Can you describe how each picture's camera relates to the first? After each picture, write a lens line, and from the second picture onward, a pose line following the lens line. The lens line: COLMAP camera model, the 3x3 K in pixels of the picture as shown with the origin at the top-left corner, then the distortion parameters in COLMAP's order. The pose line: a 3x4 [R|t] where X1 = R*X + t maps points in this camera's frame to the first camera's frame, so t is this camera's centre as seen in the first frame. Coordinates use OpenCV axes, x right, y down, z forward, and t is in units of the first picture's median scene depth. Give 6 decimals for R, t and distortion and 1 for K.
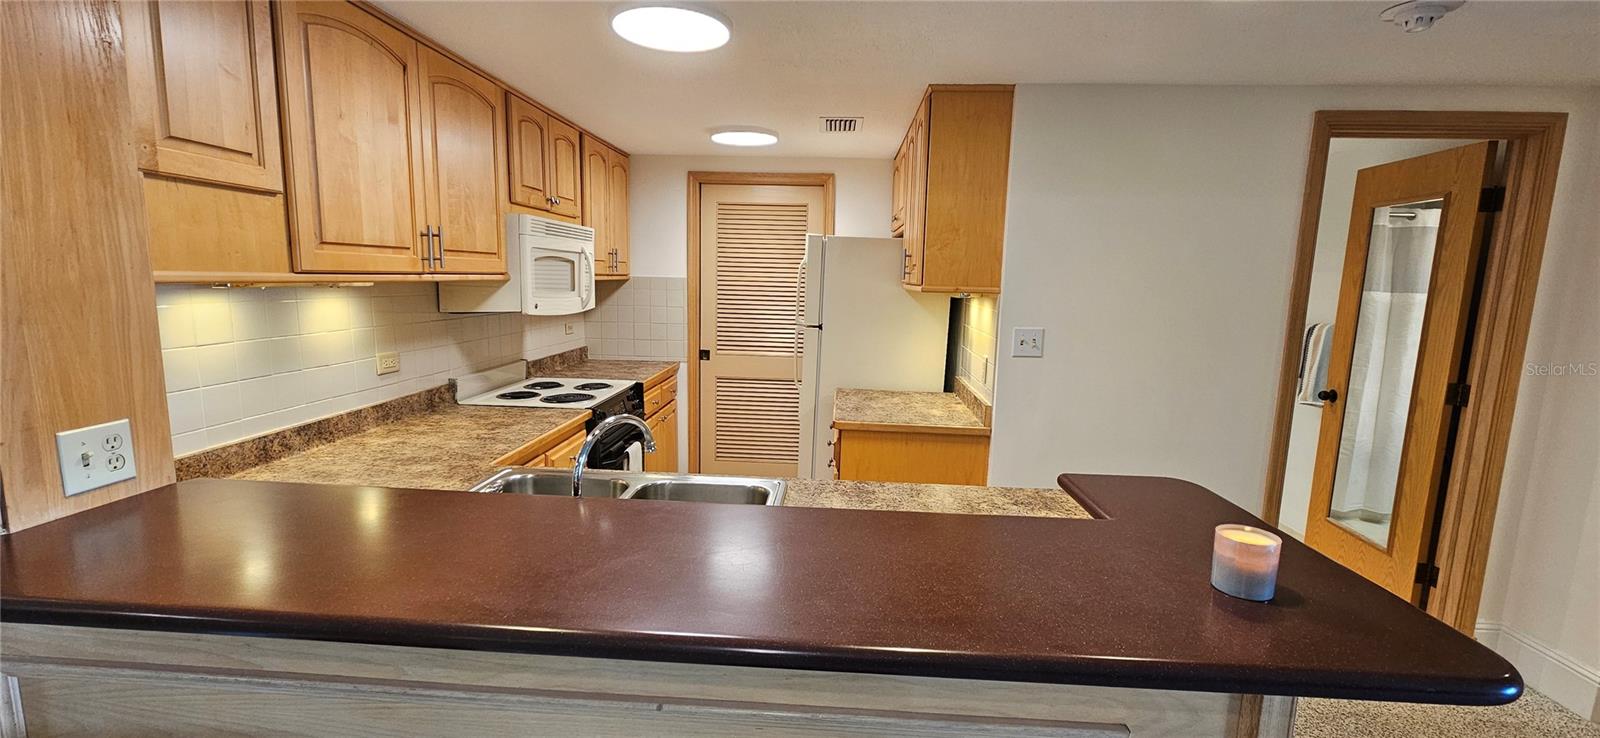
lens RADIAL K [[661.0, 0, 797.7], [0, 661.0, 373.1], [0, 0, 1]] dist [-0.000114, 0.000162]
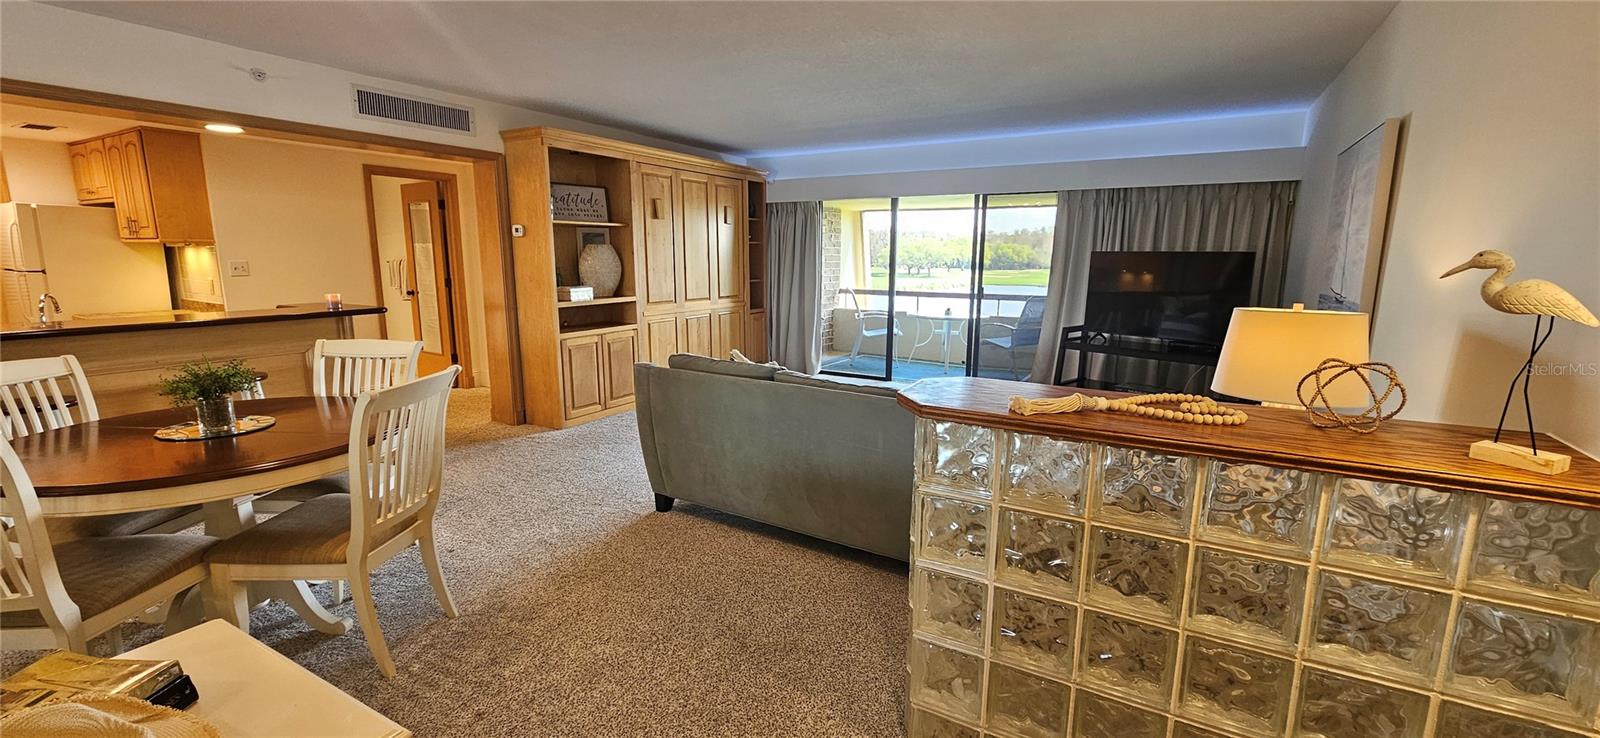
lens RADIAL K [[653.3, 0, 800.0], [0, 653.3, 369.0], [0, 0, 1]] dist [-0.002604, -0.000104]
pose [[0.448173, -0.173996, 0.876850, -0.638194], [0.130179, 0.983122, 0.128547, 0.211657], [-0.884418, 0.056536, 0.463259, -1.321411]]
